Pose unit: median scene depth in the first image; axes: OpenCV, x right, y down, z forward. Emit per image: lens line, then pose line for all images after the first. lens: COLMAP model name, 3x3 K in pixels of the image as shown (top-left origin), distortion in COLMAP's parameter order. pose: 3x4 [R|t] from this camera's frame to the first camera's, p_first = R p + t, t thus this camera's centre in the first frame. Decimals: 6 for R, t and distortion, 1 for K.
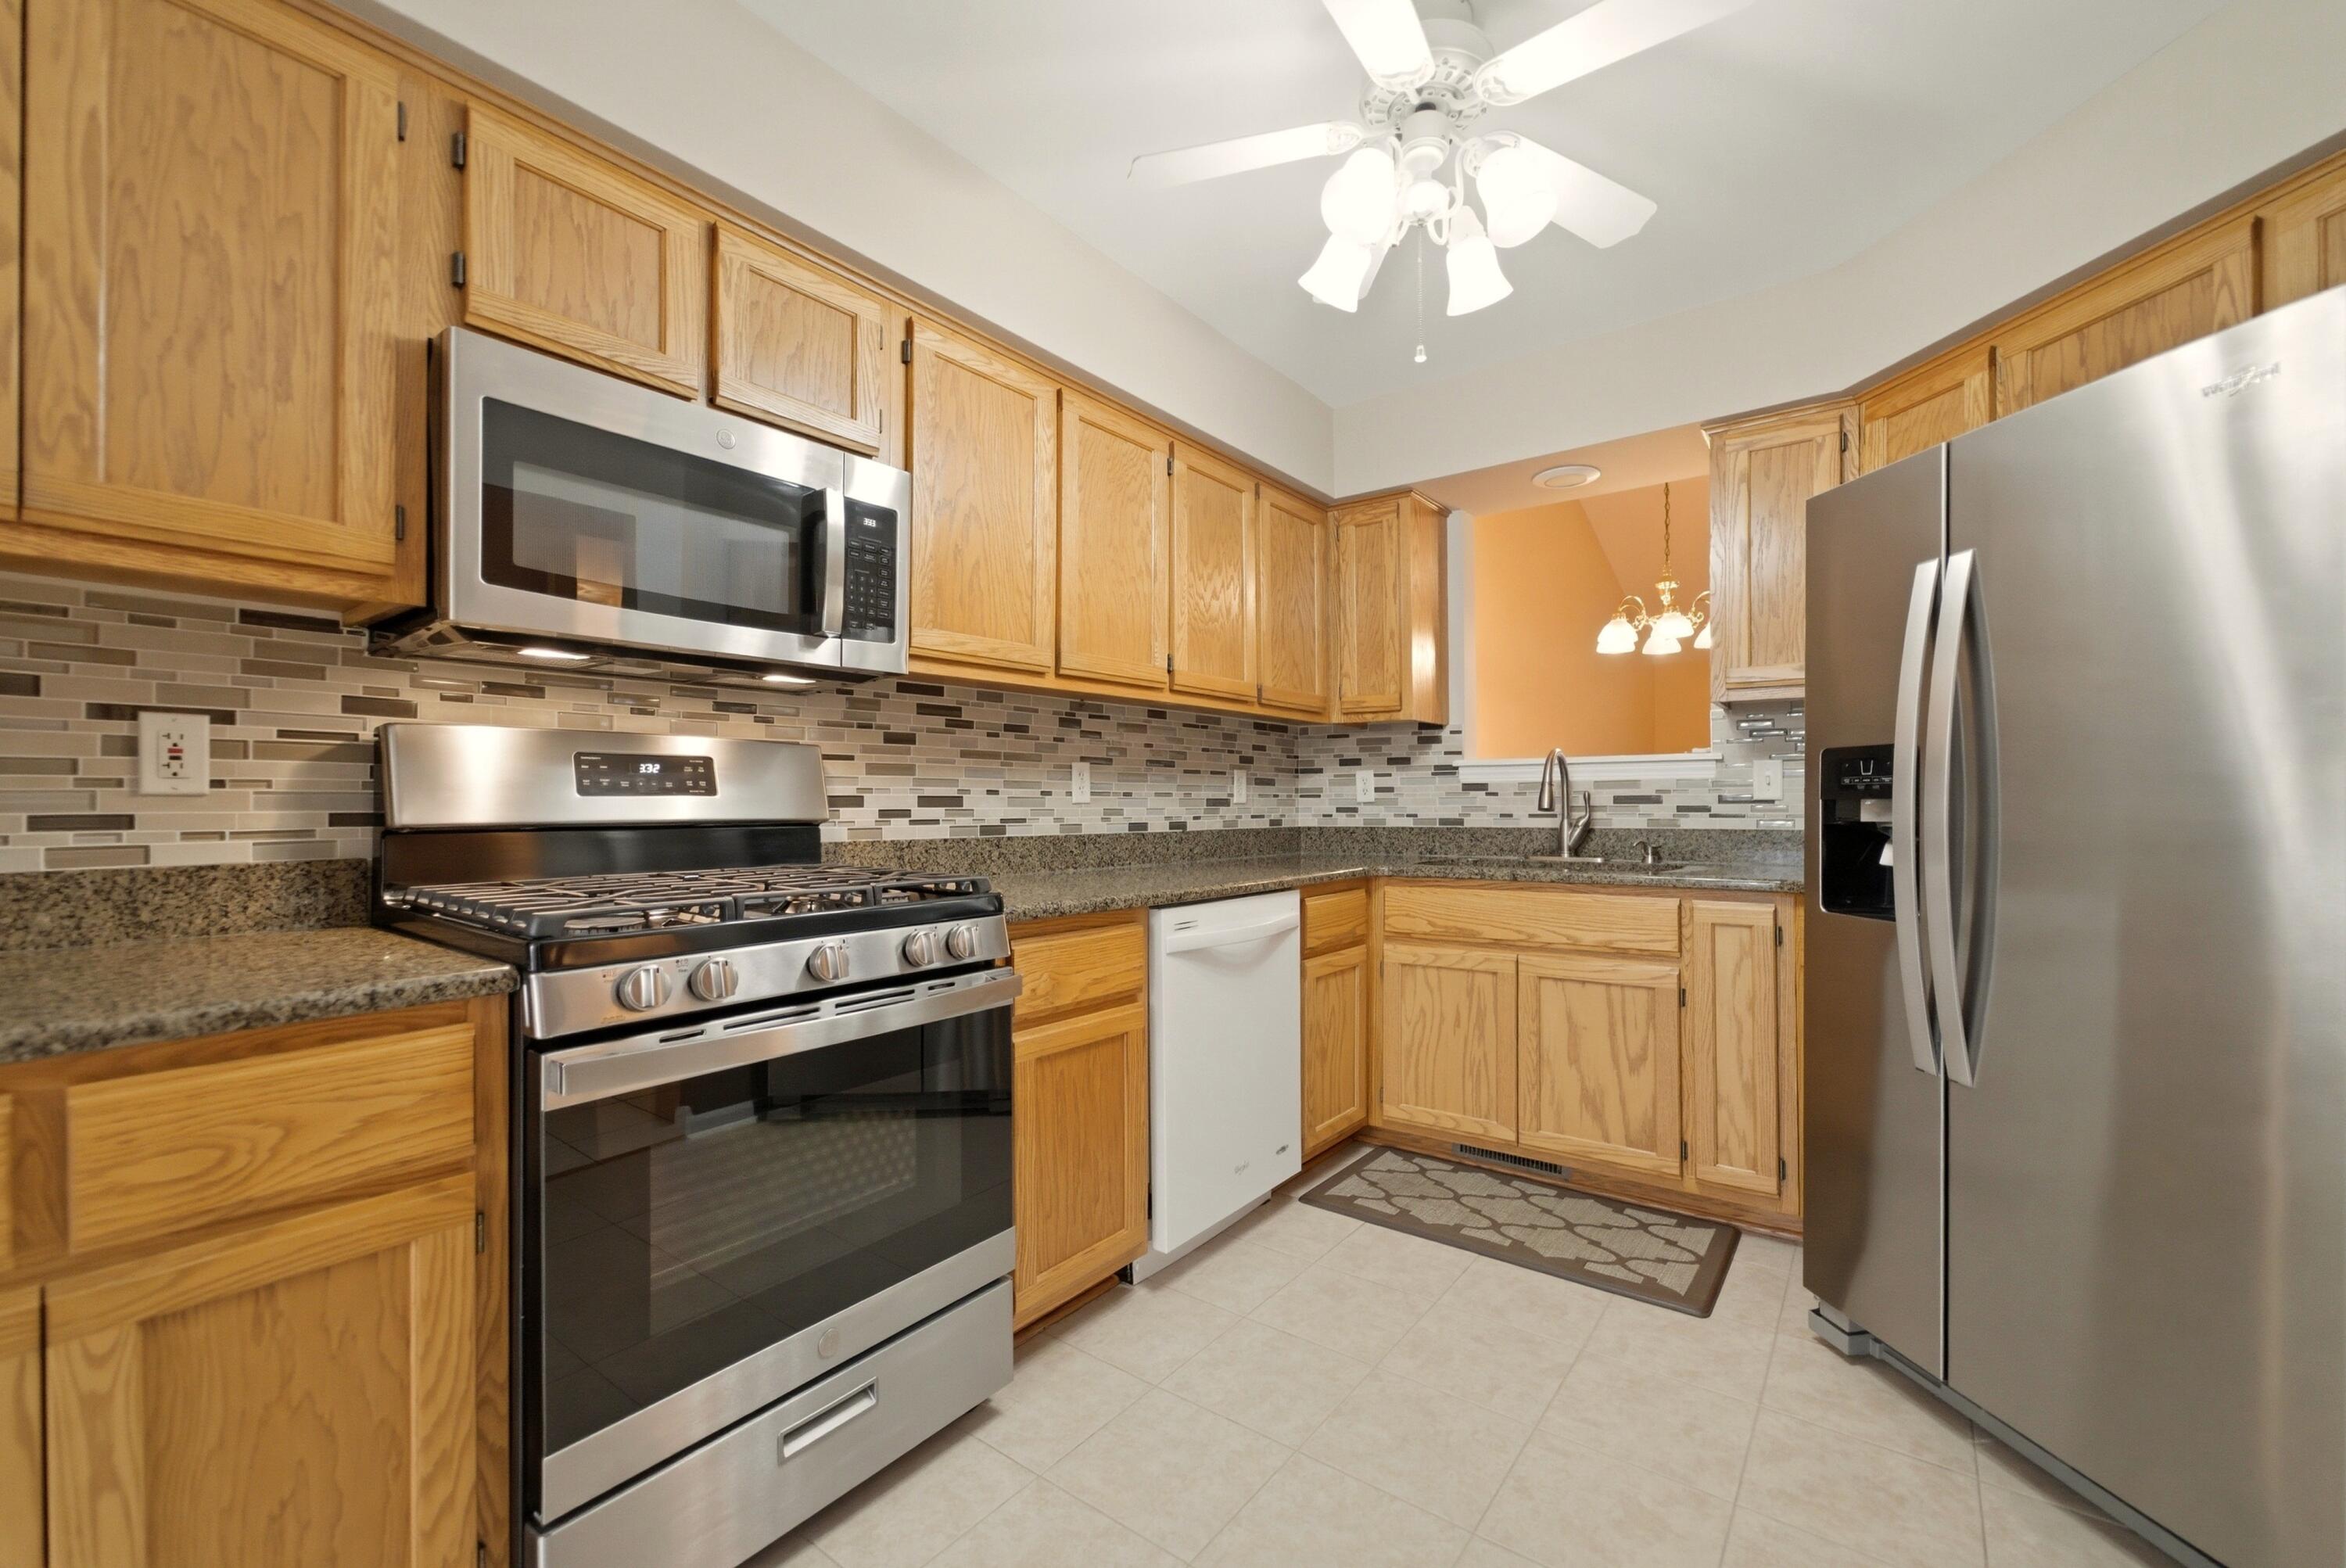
lens RADIAL K [[947.3, 0, 1177.7], [0, 947.3, 796.2], [0, 0, 1]] dist [-0.015108, -0.000298]
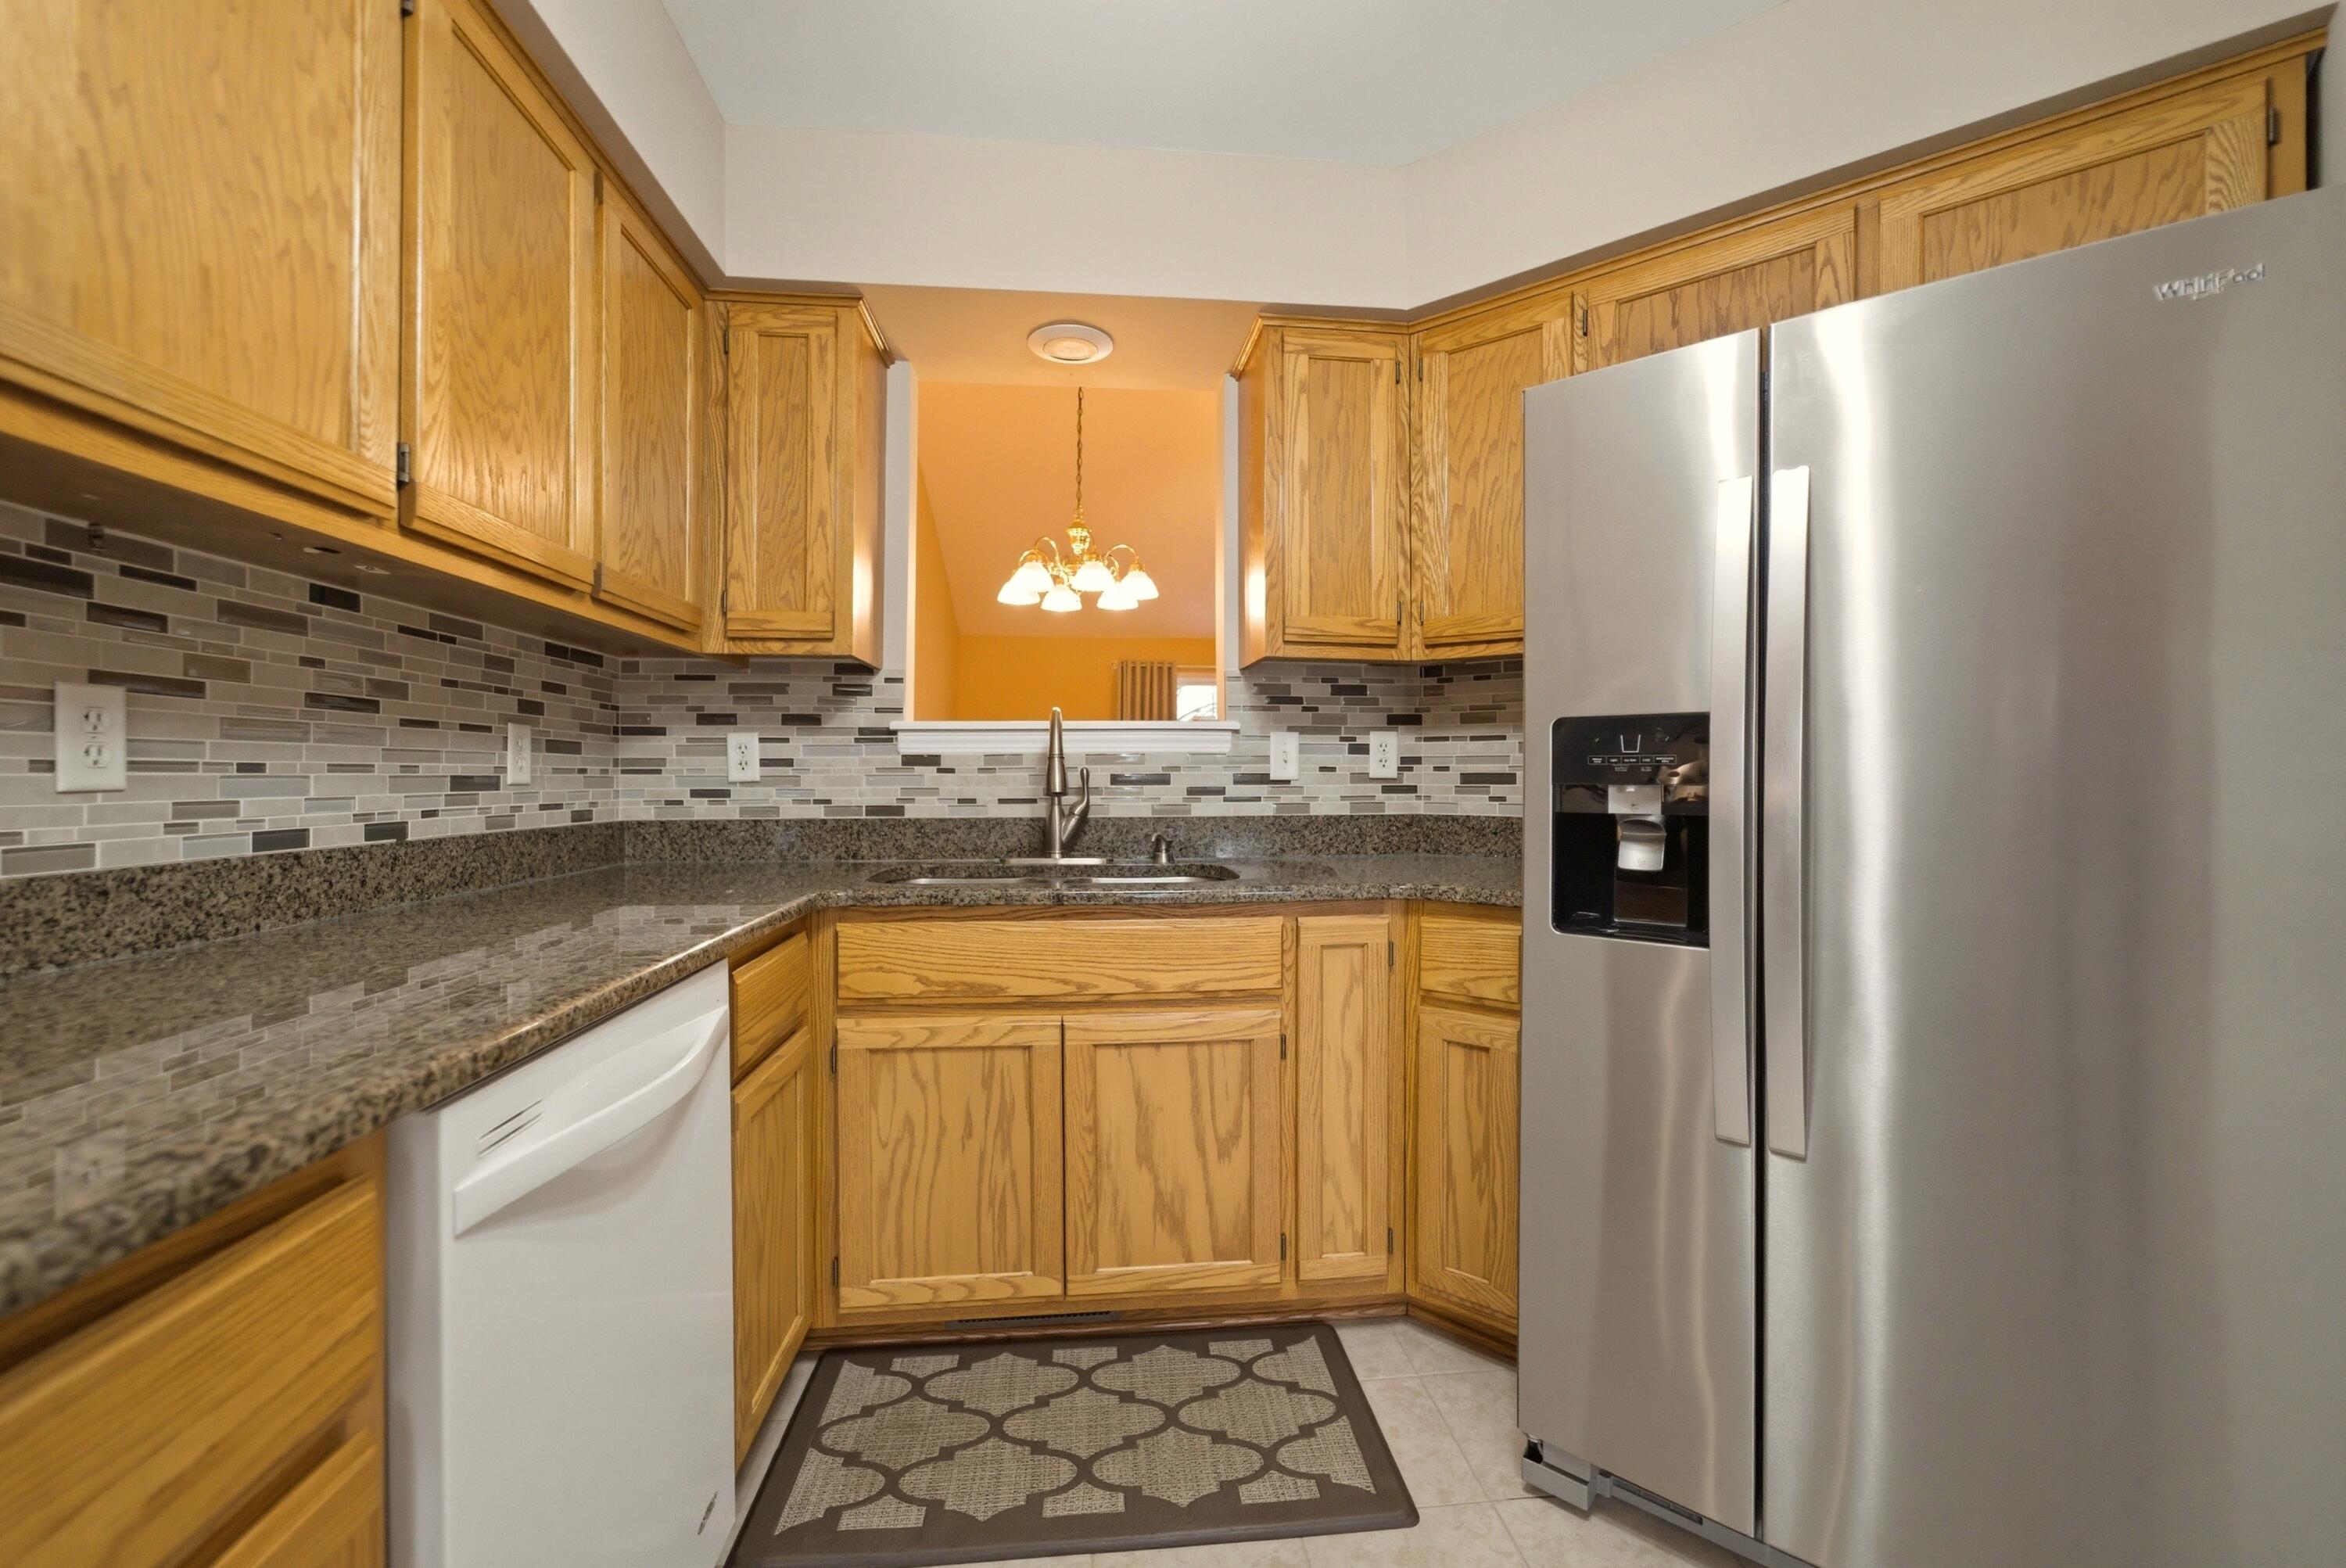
lens RADIAL K [[912.0, 0, 1110.7], [0, 912.0, 766.0], [0, 0, 1]] dist [-0.031807, 0.017608]
pose [[0.735068, 0.008296, 0.677942, -0.046345], [-0.006621, 0.999965, -0.005058, -0.003565], [-0.677961, -0.000771, 0.735098, 0.460356]]
